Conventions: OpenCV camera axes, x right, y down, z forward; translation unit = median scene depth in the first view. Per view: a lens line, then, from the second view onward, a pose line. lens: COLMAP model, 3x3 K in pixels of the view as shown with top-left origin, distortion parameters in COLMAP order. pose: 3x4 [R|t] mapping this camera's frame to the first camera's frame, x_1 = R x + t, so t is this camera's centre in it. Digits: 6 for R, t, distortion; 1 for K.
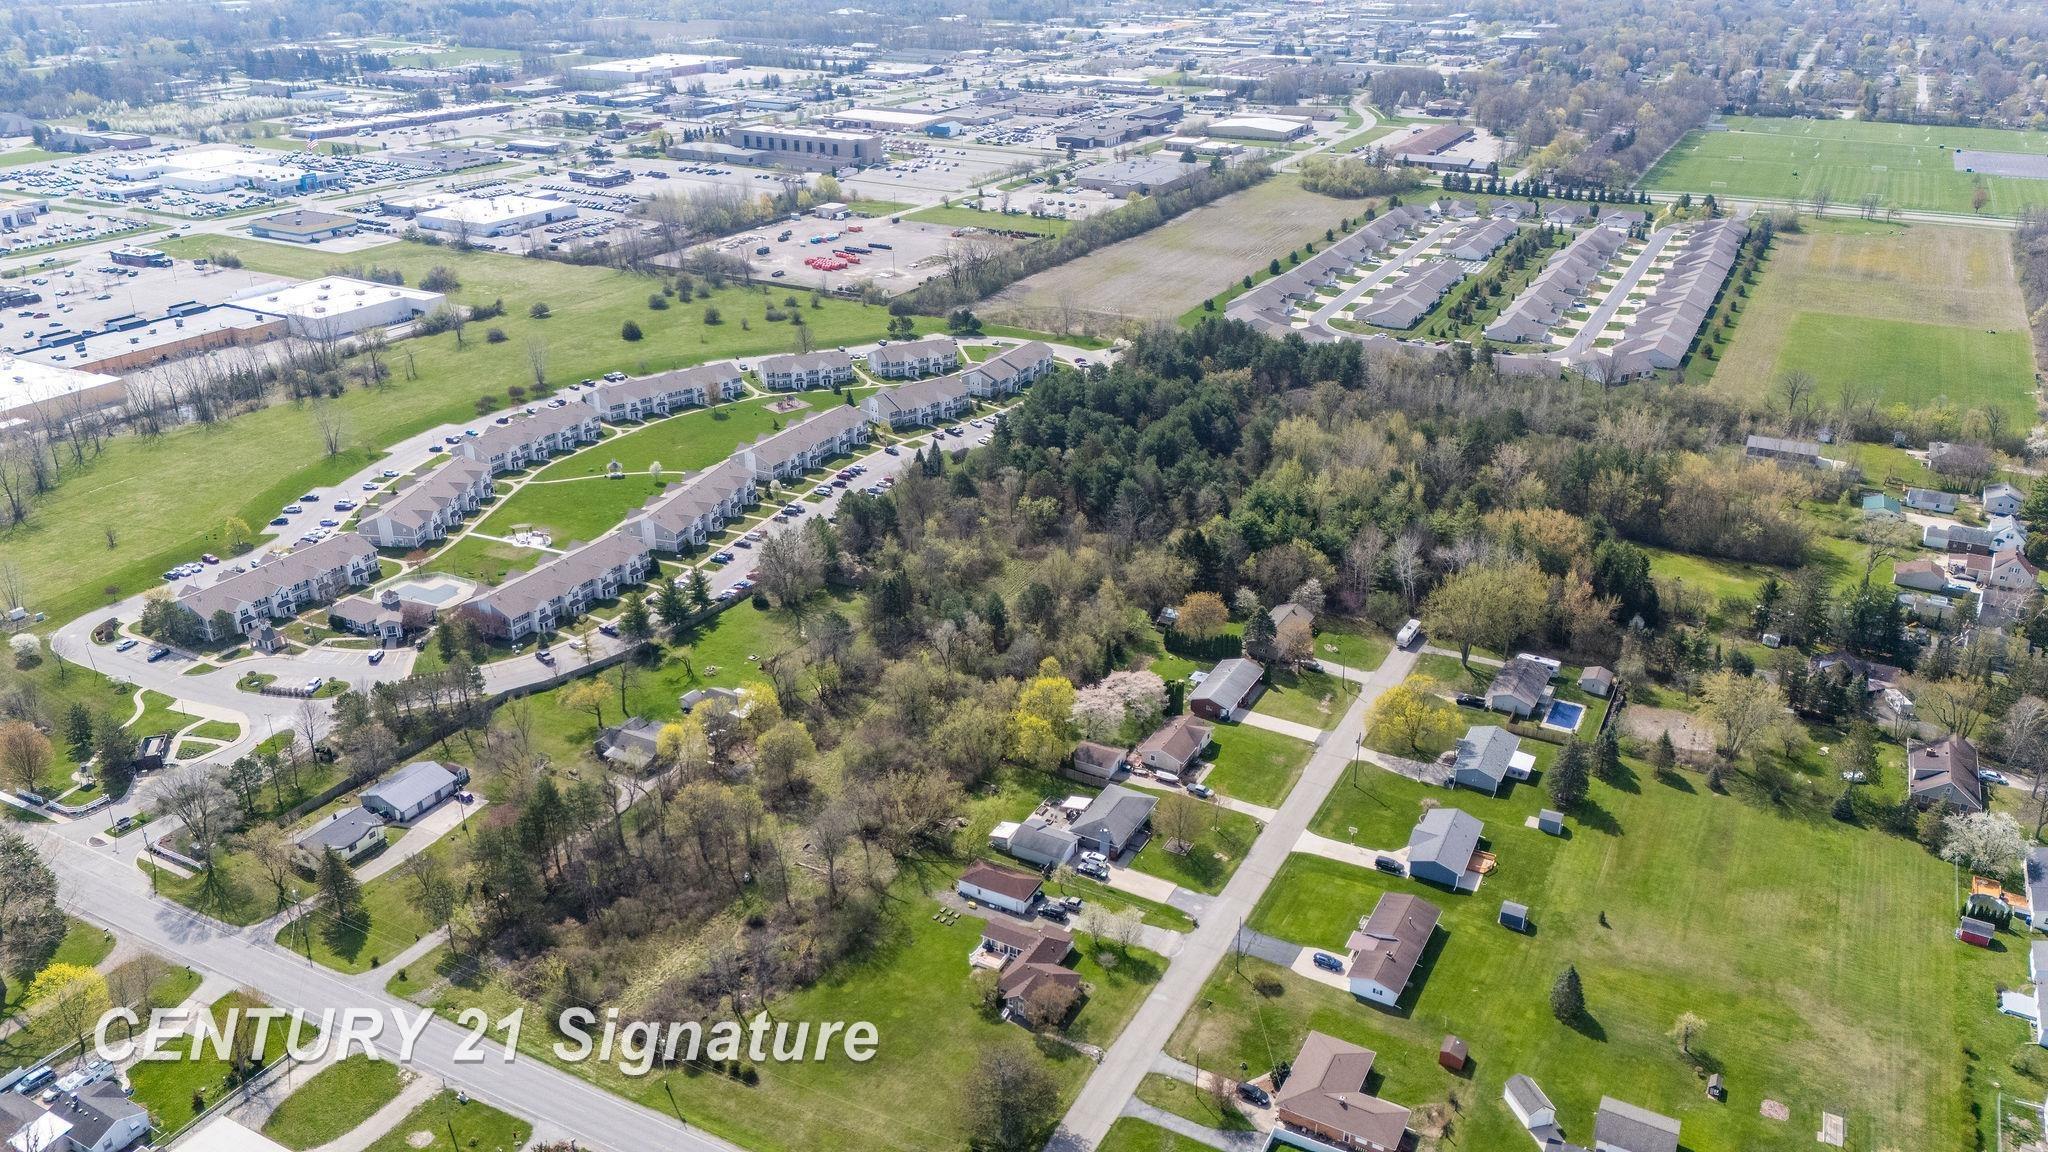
lens RADIAL K [[1495.3, 0, 1018.4], [0, 1495.3, 575.5], [0, 0, 1]] dist [0.110929, -0.141431]
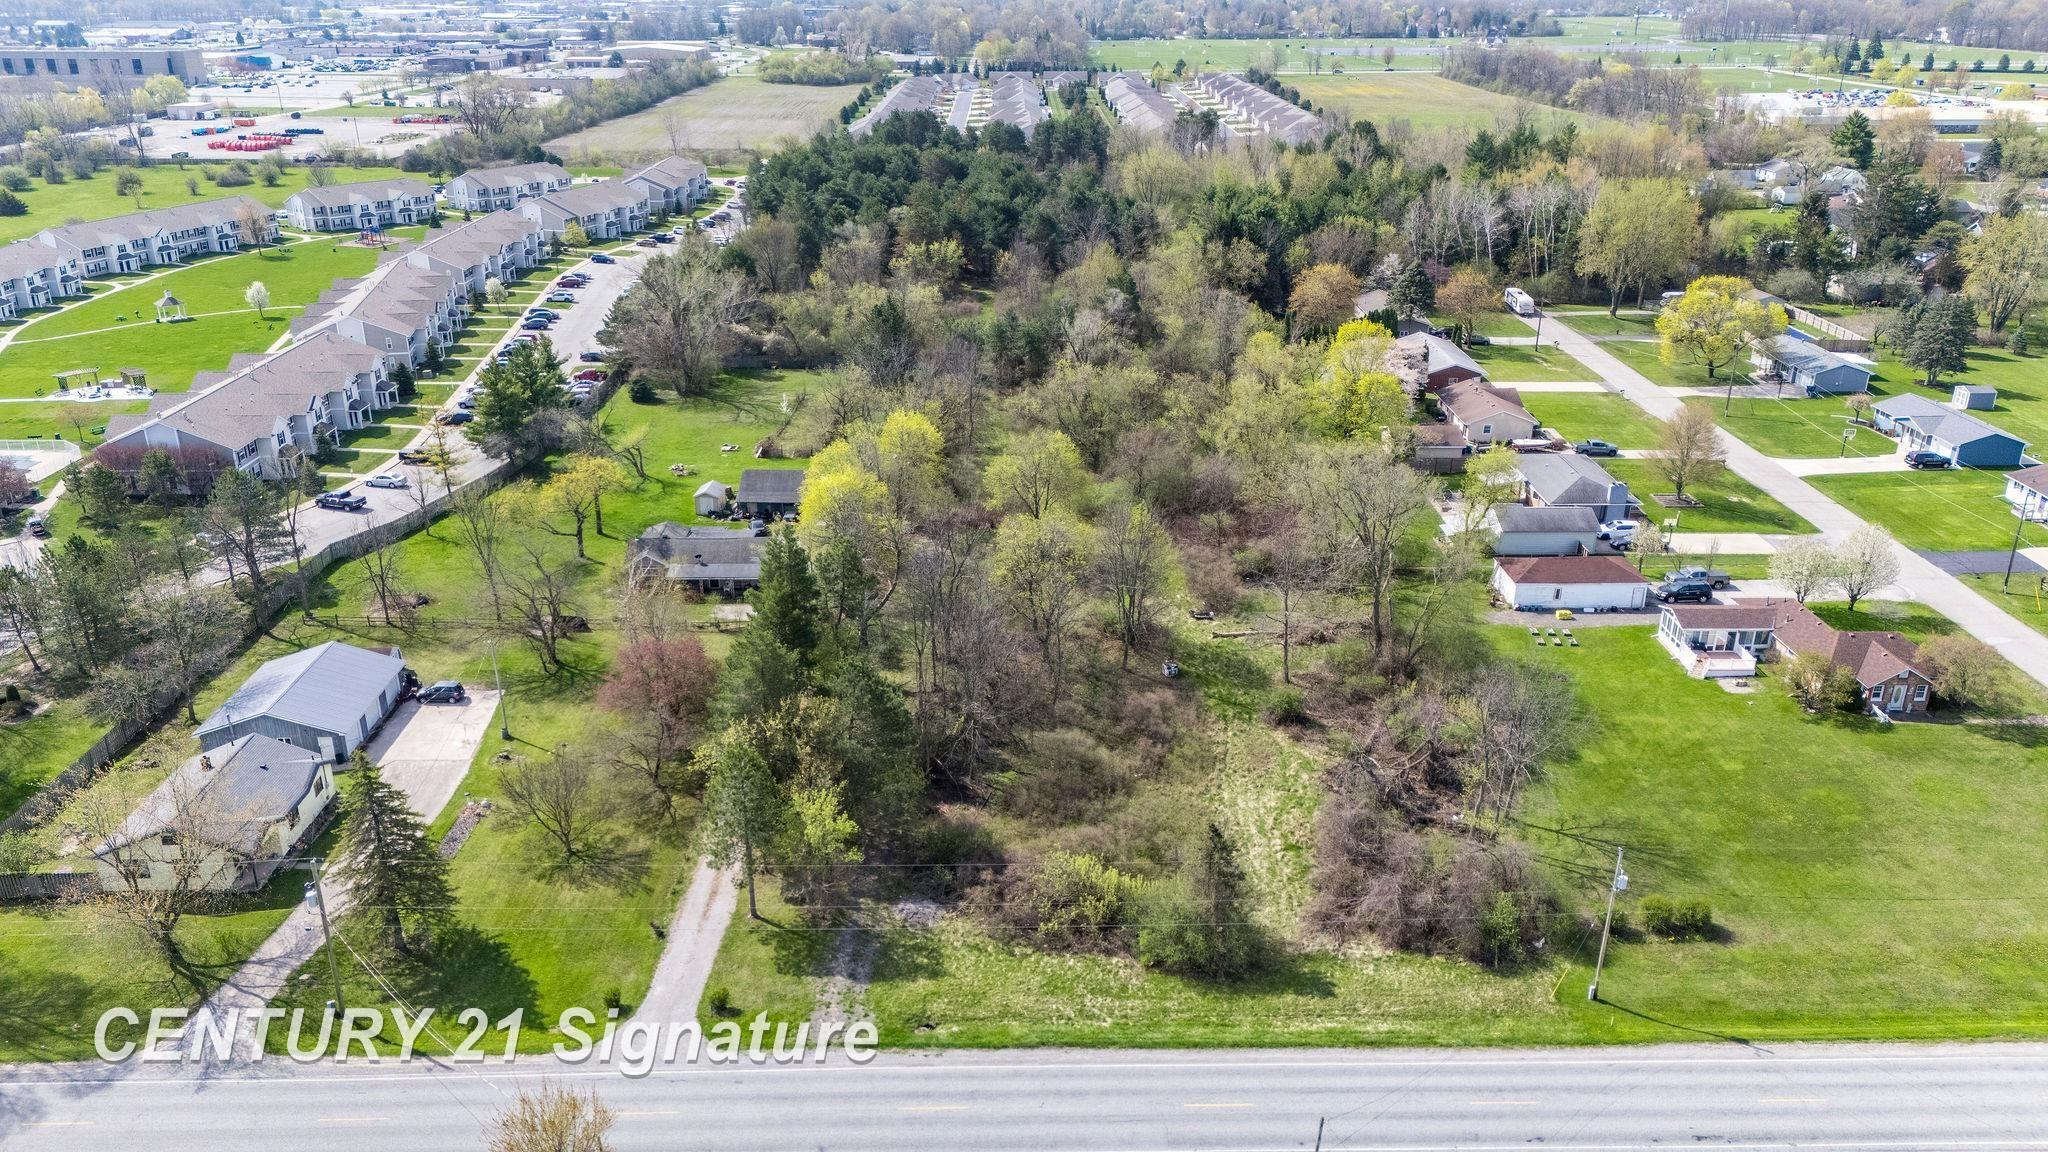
lens RADIAL K [[1497.6, 0, 1018.9], [0, 1497.6, 578.6], [0, 0, 1]] dist [0.078279, -0.074122]
pose [[0.875910, -0.185471, 0.445400, -0.283980], [0.200816, 0.979543, 0.012977, 0.097893], [-0.438695, 0.078077, 0.895238, 0.361347]]
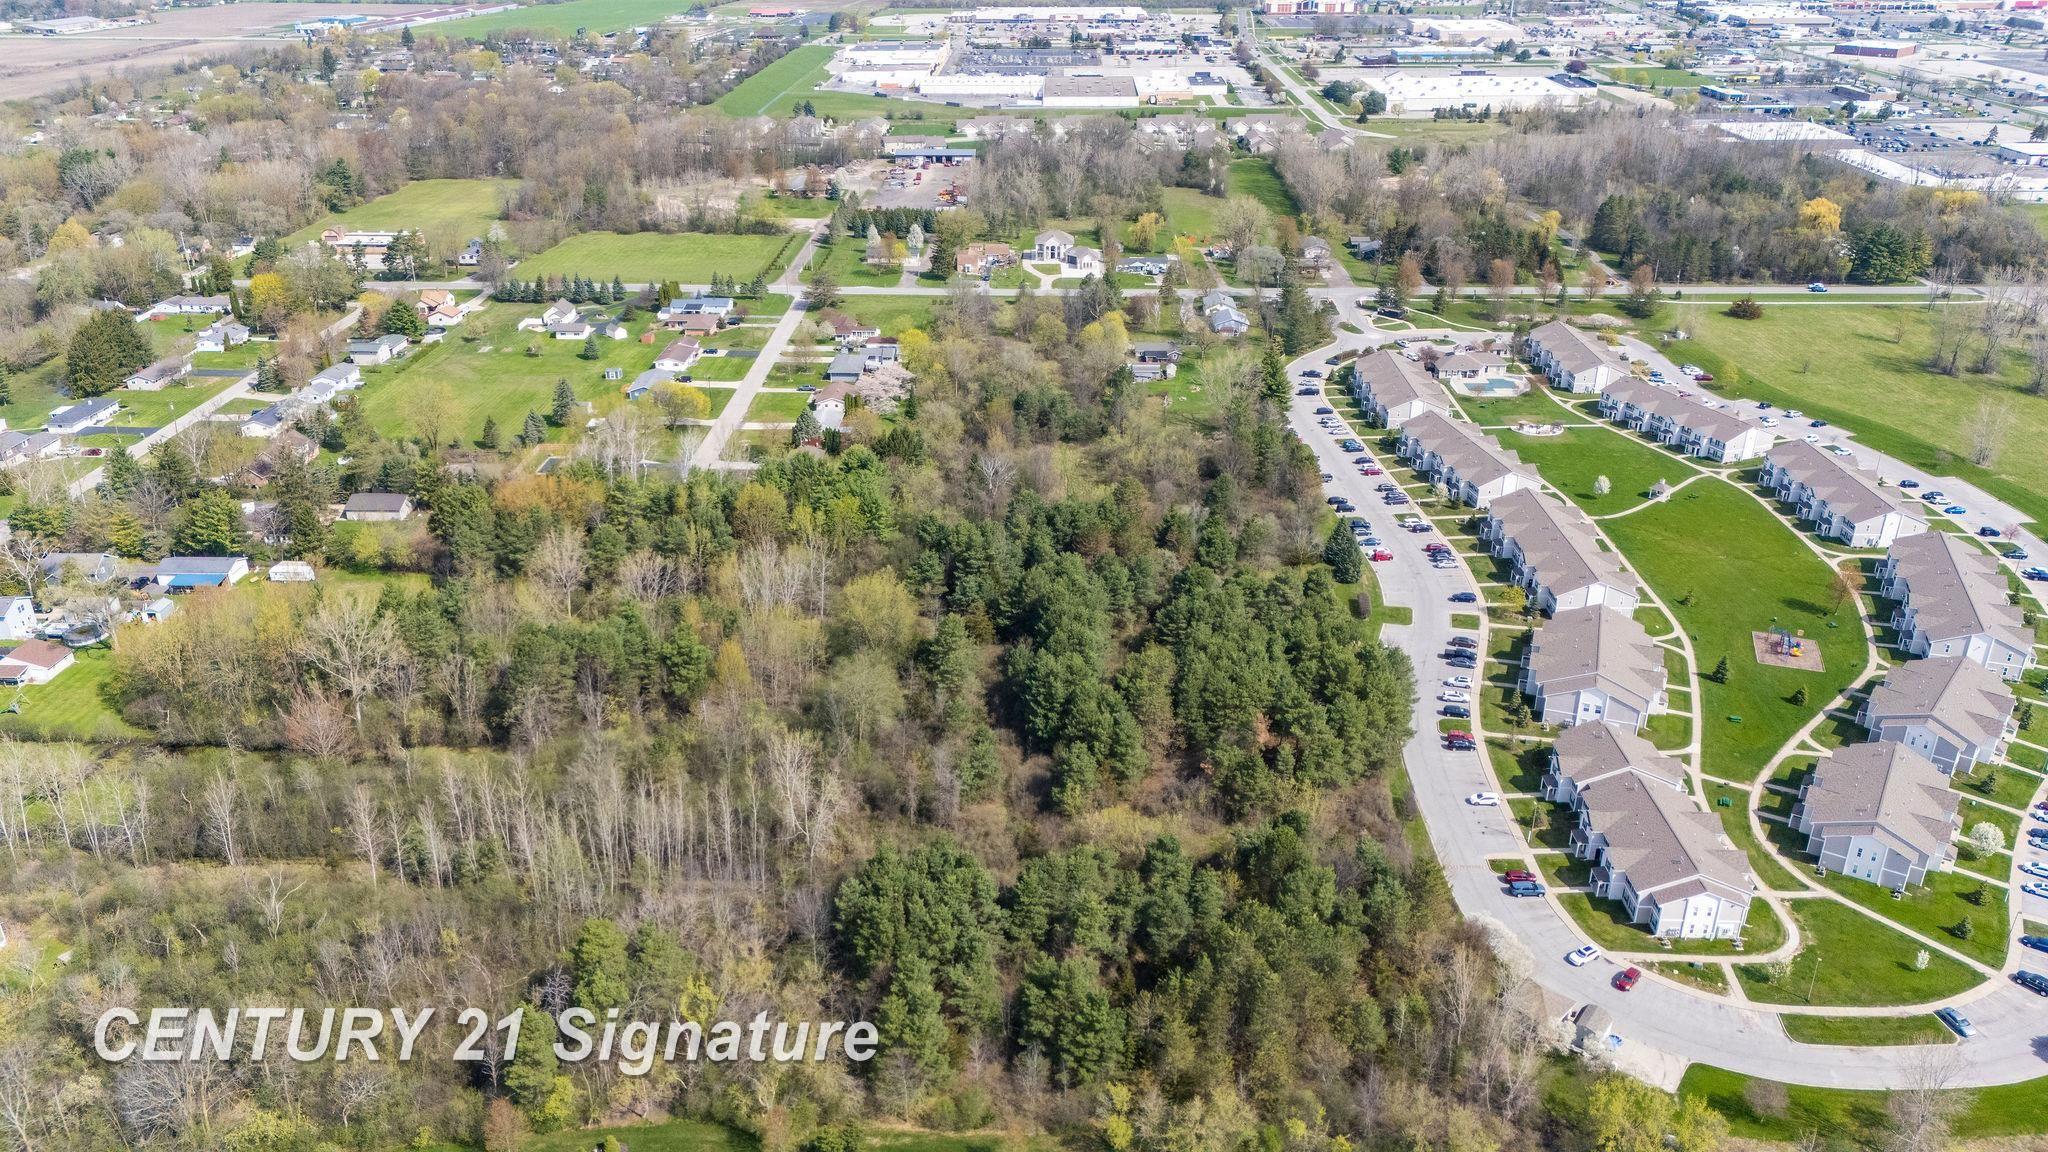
lens RADIAL K [[1495.3, 0, 1018.4], [0, 1495.3, 575.5], [0, 0, 1]] dist [0.110929, -0.141431]
pose [[-0.892046, 0.190543, -0.409814, 0.416465], [-0.185389, 0.672702, 0.716312, -0.607866], [0.412171, 0.714958, -0.564757, 1.462454]]
